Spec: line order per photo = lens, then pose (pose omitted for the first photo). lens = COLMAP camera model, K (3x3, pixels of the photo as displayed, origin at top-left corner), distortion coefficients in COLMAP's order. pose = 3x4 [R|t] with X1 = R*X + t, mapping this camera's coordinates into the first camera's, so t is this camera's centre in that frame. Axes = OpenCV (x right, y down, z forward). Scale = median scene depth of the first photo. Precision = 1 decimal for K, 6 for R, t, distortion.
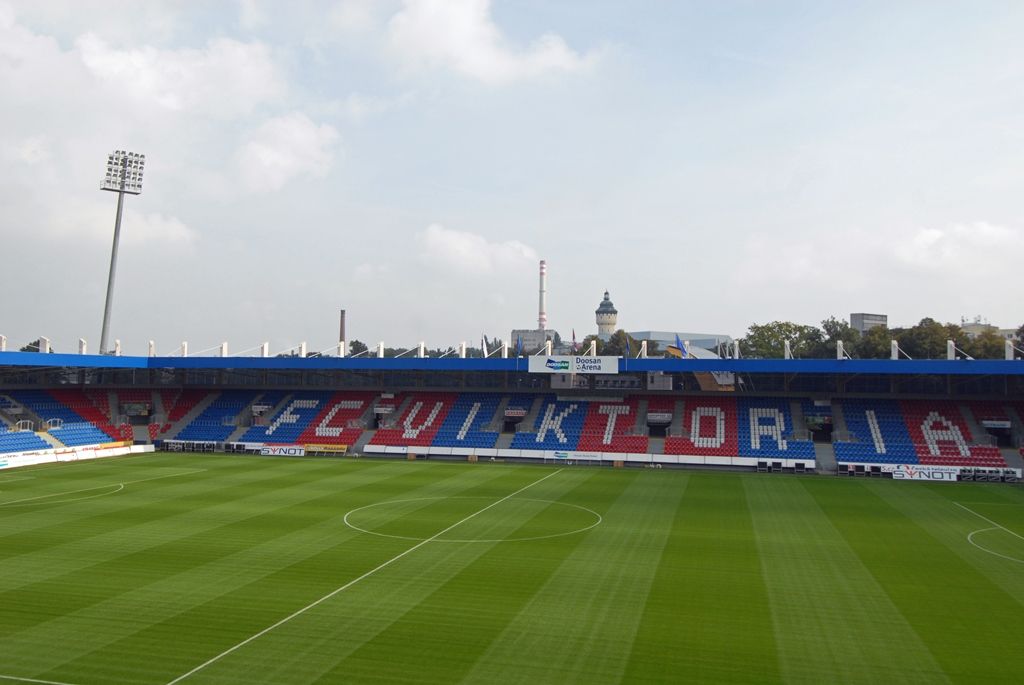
lens RADIAL K [[808.7, 0, 498.5], [0, 808.7, 359.5], [0, 0, 1]] dist [0.073529, -0.086396]
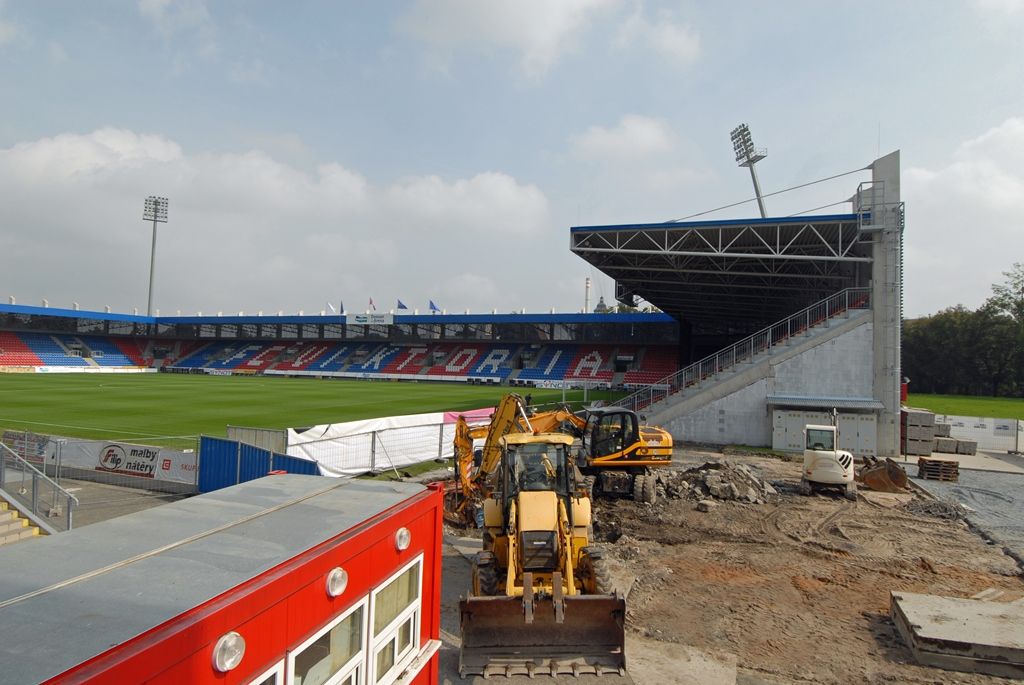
lens RADIAL K [[576.3, 0, 514.6], [0, 576.3, 351.7], [0, 0, 1]] dist [0.063803, -0.066278]
pose [[0.990845, 0.012245, -0.134449, 0.481639], [-0.012418, 0.999923, -0.000444, 0.061700], [0.134433, 0.002110, 0.990920, -0.101680]]
